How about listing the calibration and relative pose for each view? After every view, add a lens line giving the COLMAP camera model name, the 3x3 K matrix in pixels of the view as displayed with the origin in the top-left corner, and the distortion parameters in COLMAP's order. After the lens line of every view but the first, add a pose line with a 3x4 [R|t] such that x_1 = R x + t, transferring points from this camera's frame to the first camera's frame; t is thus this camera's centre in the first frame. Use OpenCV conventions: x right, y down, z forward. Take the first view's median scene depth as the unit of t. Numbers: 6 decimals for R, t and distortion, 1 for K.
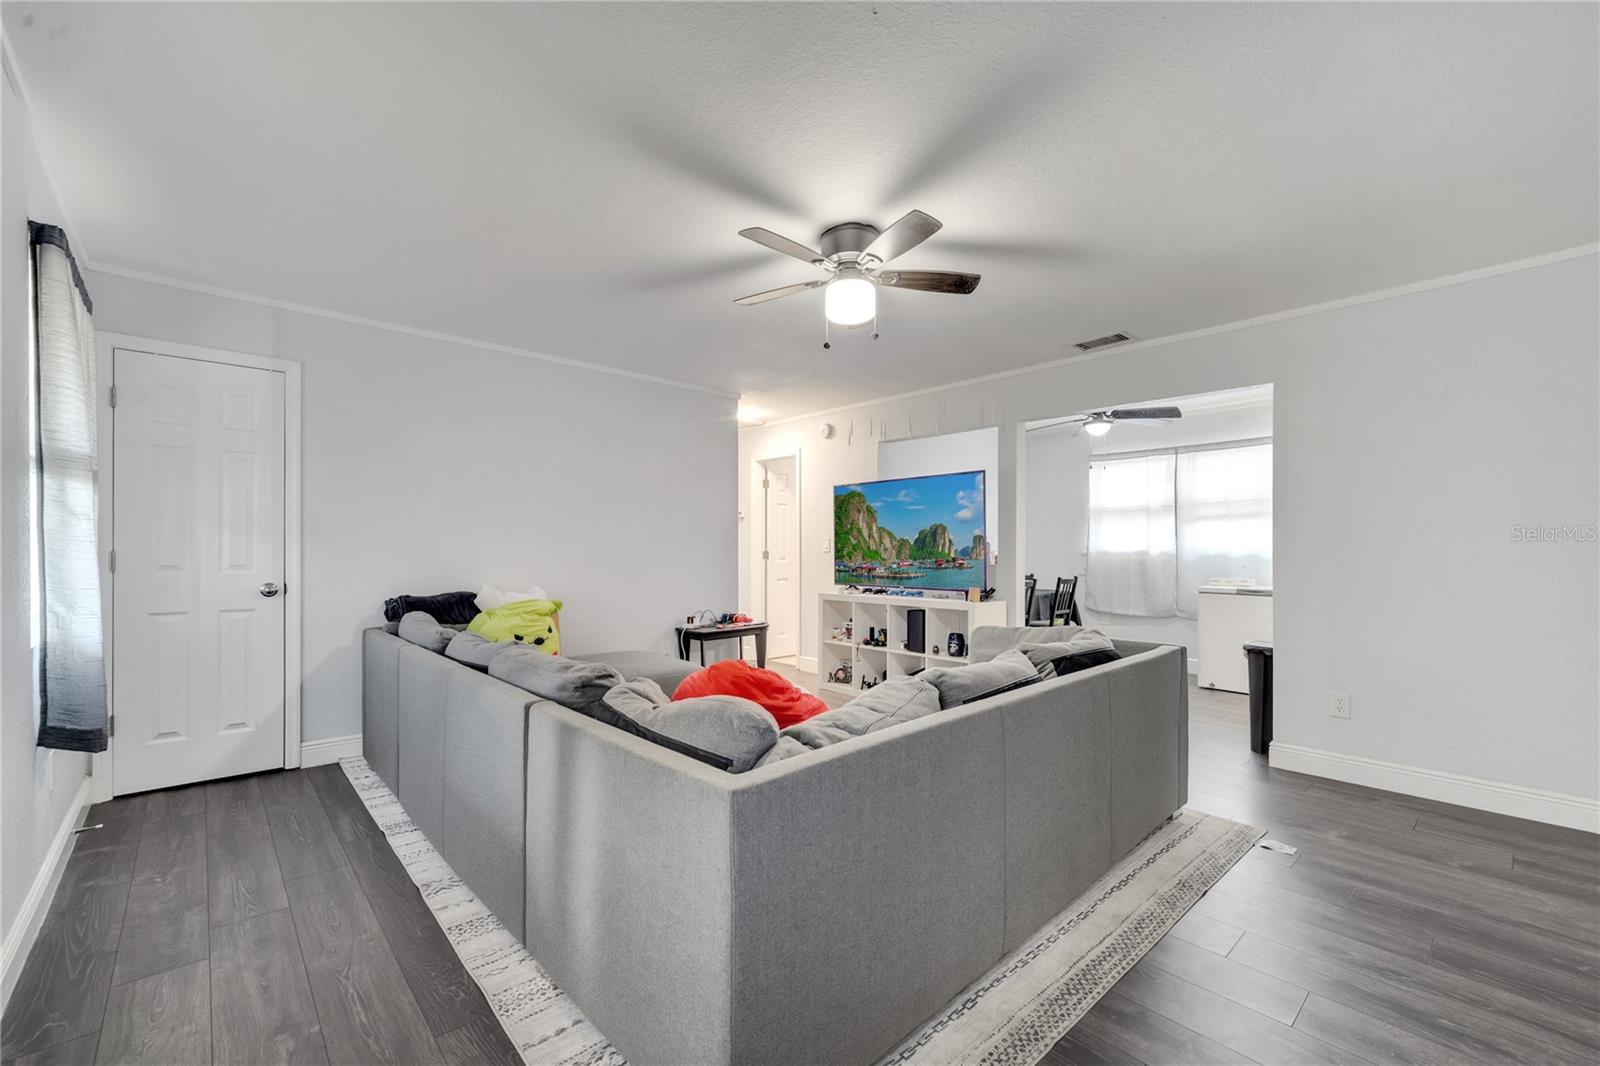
lens RADIAL K [[657.8, 0, 801.2], [0, 657.8, 556.2], [0, 0, 1]] dist [0.004124, -0.001225]
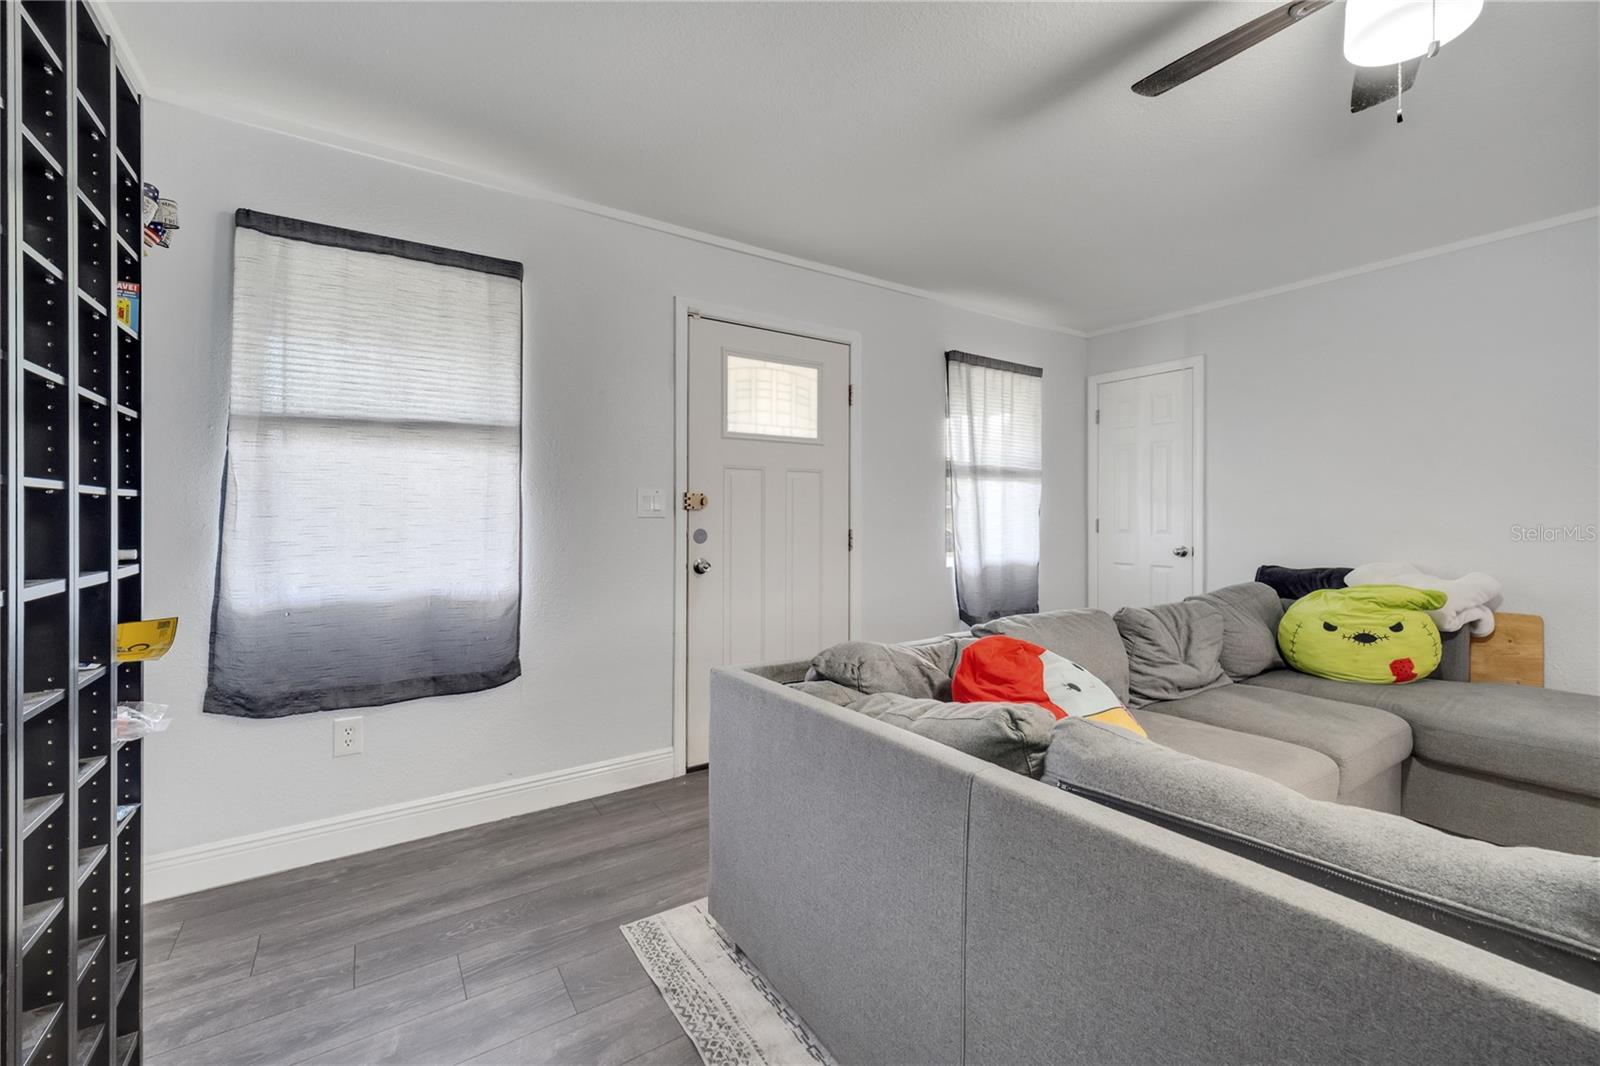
lens RADIAL K [[657.8, 0, 800.0], [0, 657.8, 510.5], [0, 0, 1]] dist [0.004124, -0.001225]
pose [[-0.147696, -0.010804, -0.988974, 0.334891], [-0.012976, 0.999875, -0.008986, -0.002529], [0.988948, 0.011506, -0.147818, 0.336886]]
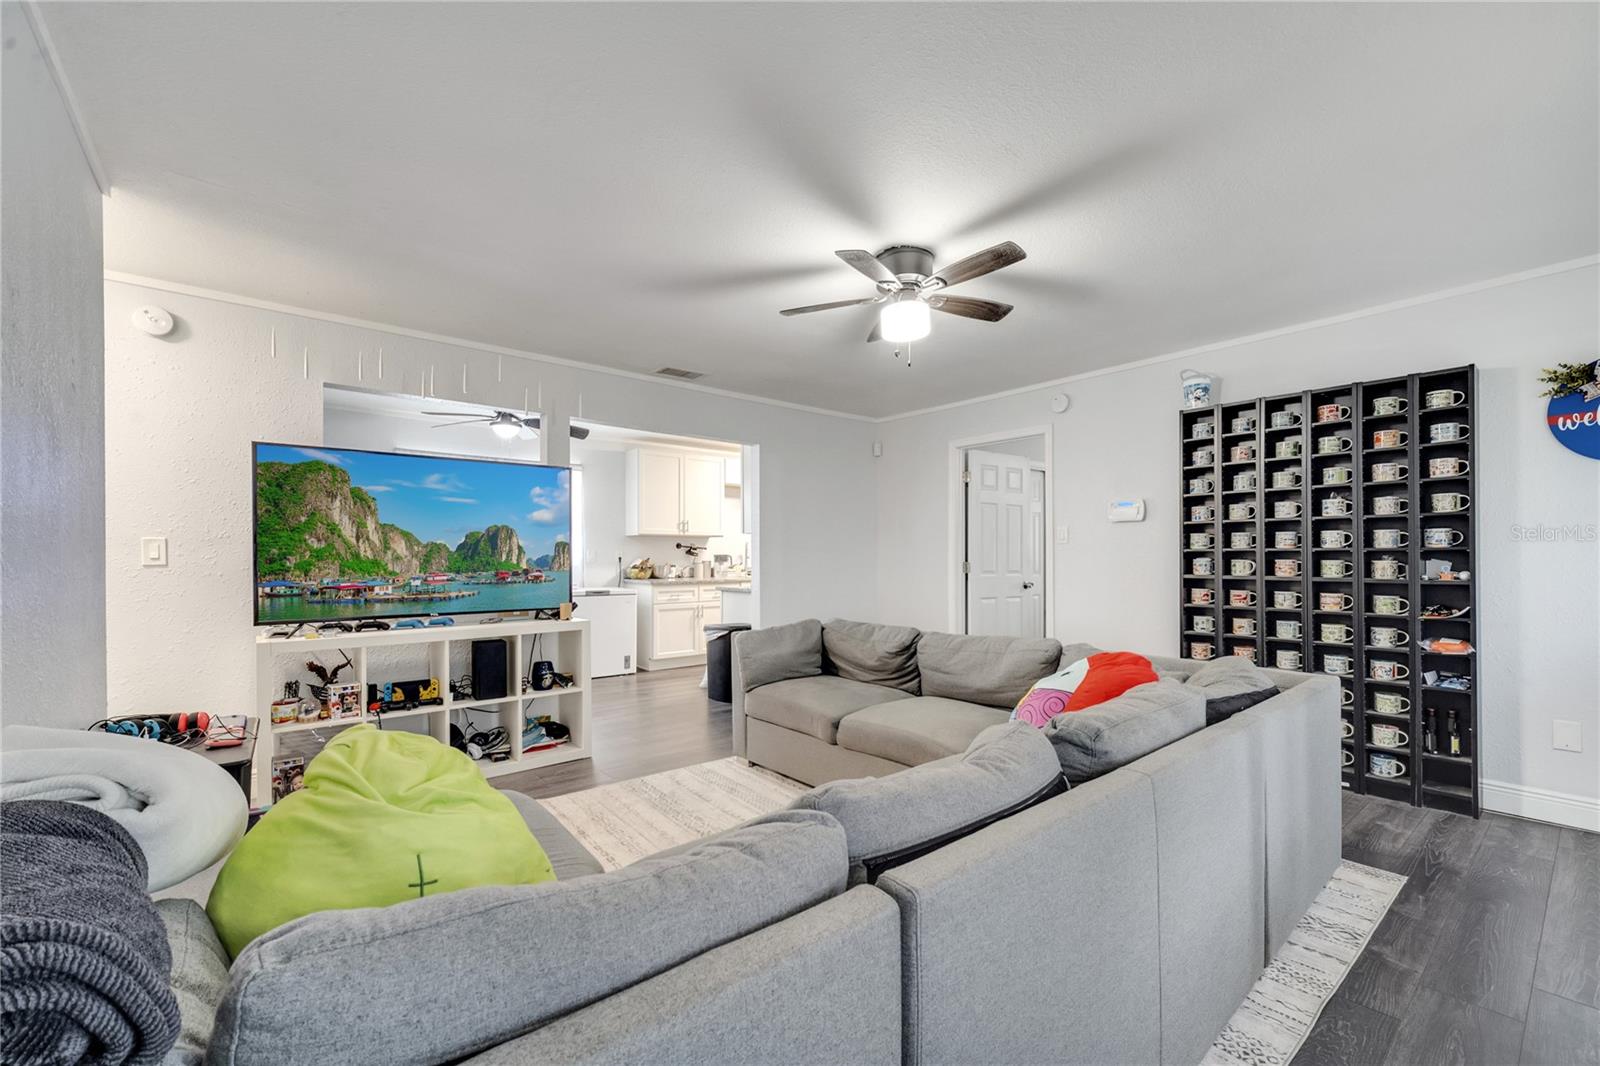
lens RADIAL K [[657.8, 0, 801.1], [0, 657.8, 551.3], [0, 0, 1]] dist [0.004124, -0.001225]
pose [[0.048776, 0.008949, 0.998770, -0.520007], [0.010888, 0.999896, -0.009490, -0.007585], [-0.998750, 0.011337, 0.048673, 0.591574]]
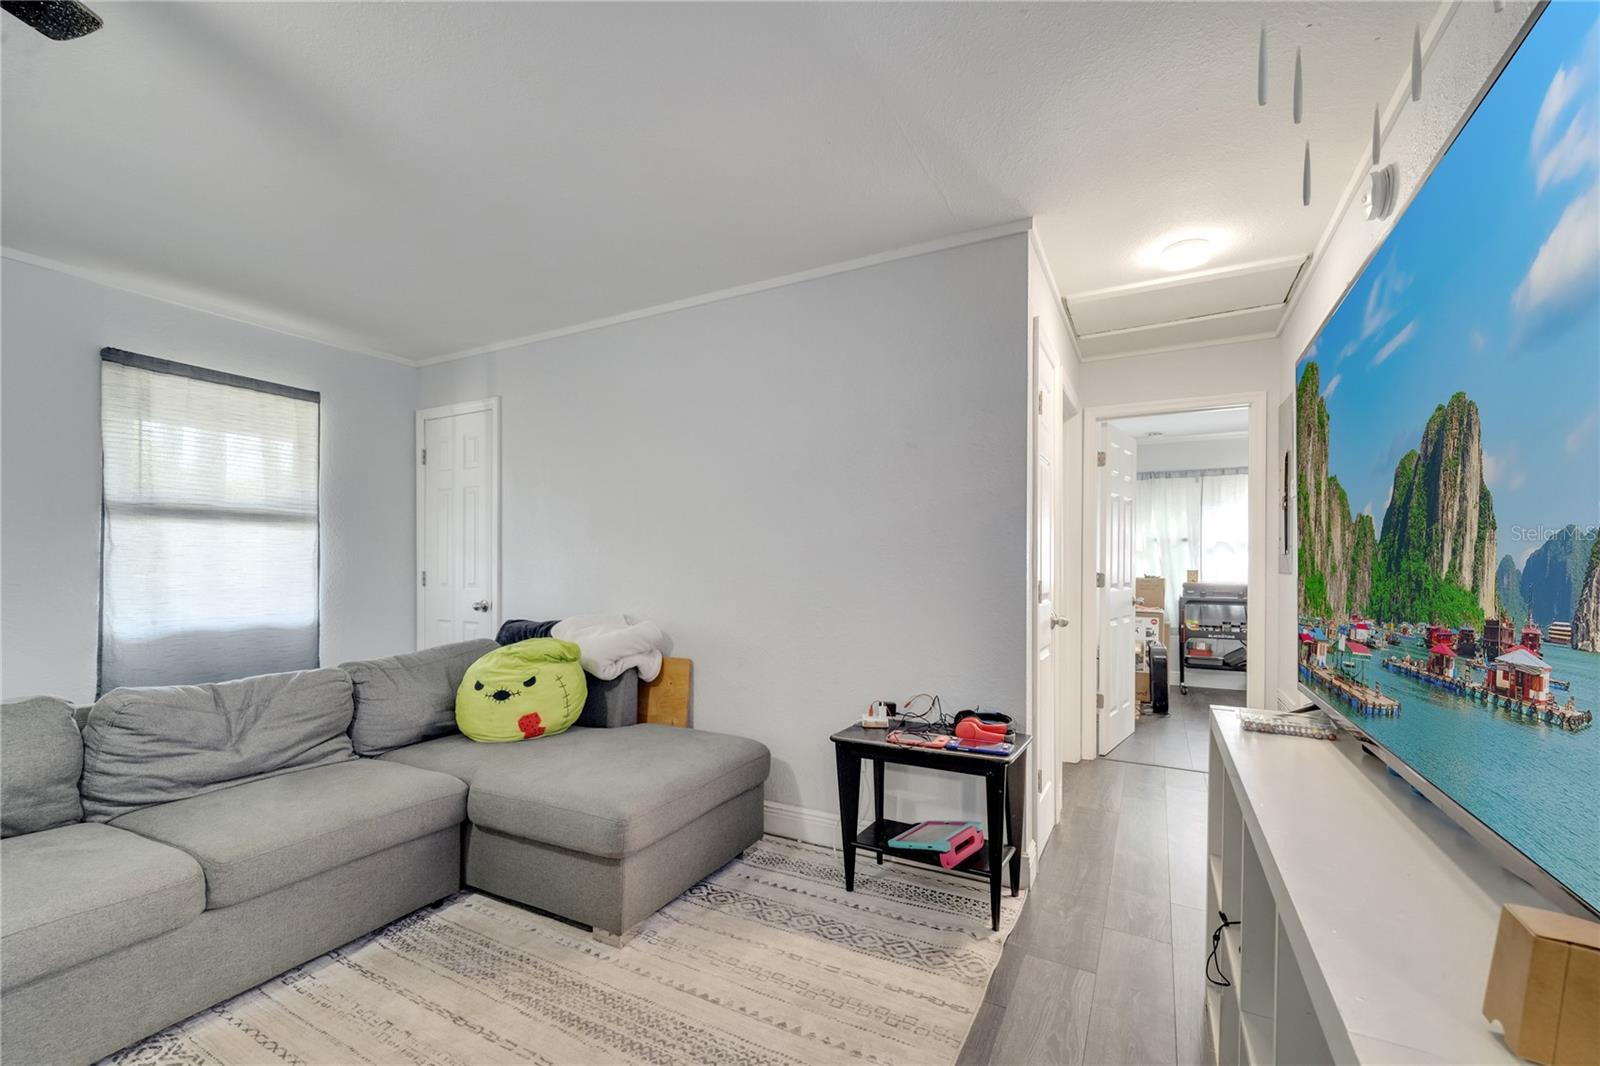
lens RADIAL K [[657.8, 0, 791.1], [0, 657.8, 572.9], [0, 0, 1]] dist [0.004124, -0.001225]
pose [[0.332664, 0.004275, -0.943036, 0.292957], [-0.009509, 0.999954, 0.001178, -0.008044], [0.942998, 0.008576, 0.332689, 0.772738]]
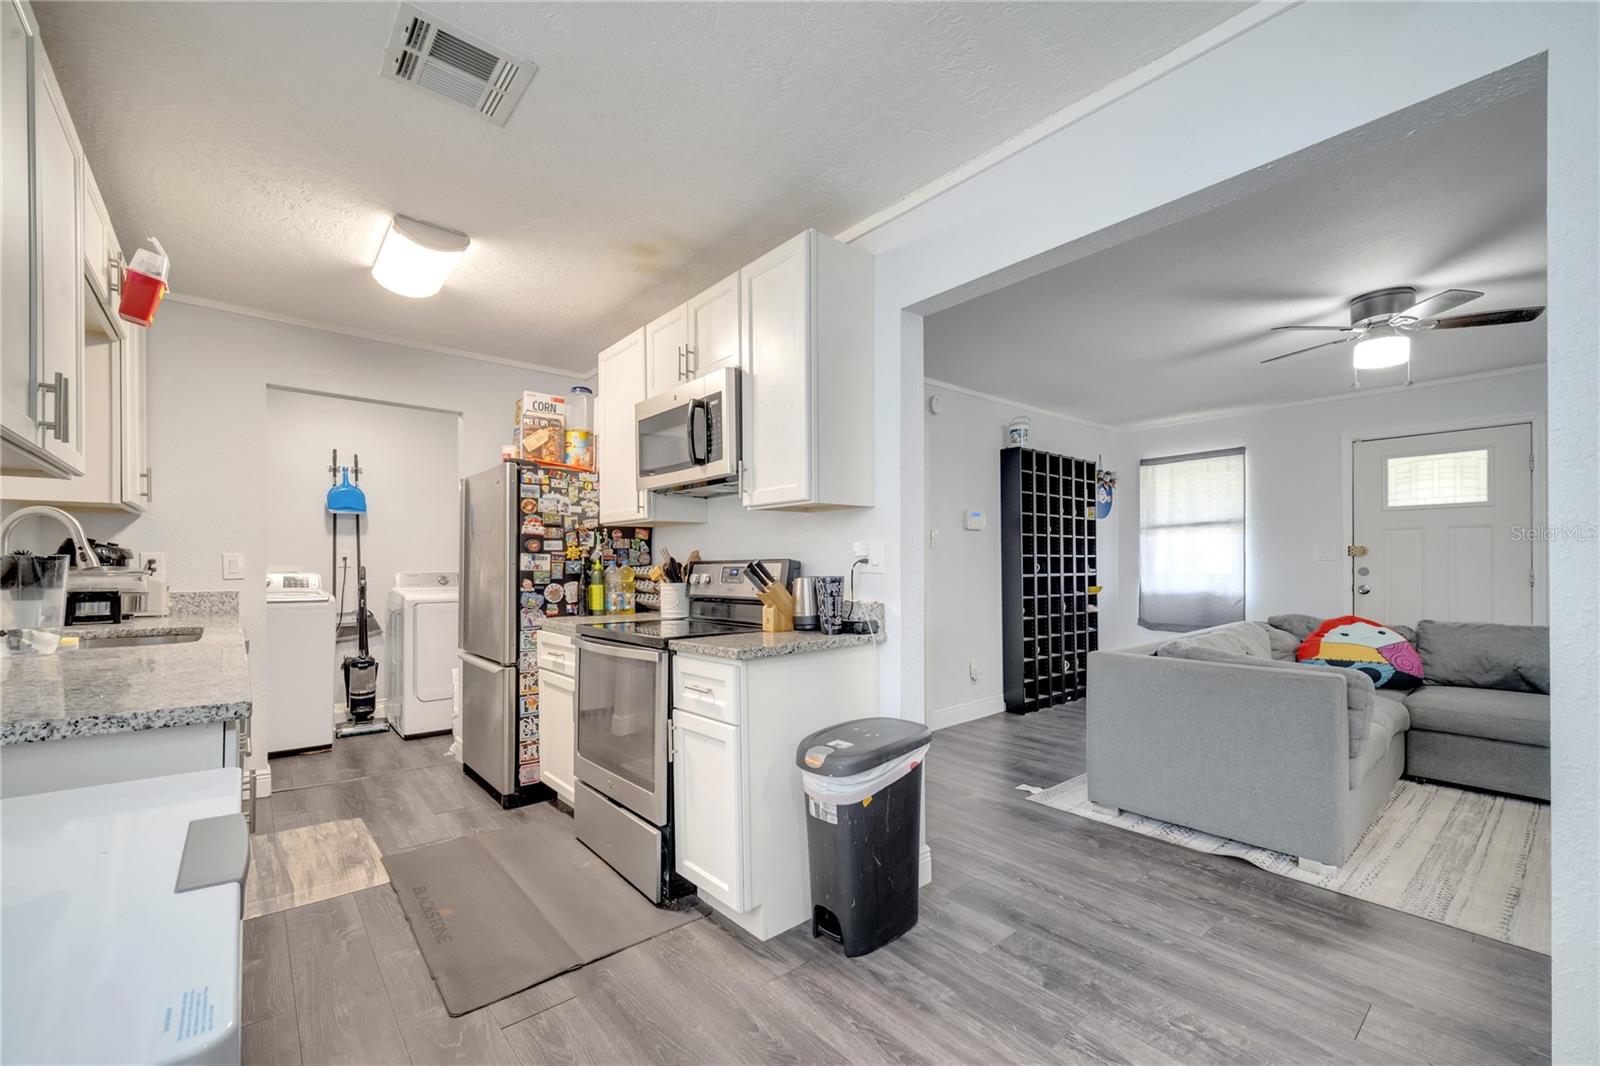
lens RADIAL K [[657.8, 0, 800.3], [0, 657.8, 565.3], [0, 0, 1]] dist [0.004124, -0.001225]
pose [[-0.999466, 0.004152, 0.032401, 0.588429], [0.004697, 0.999848, 0.016761, -0.013998], [-0.032327, 0.016904, -0.999334, 1.205345]]
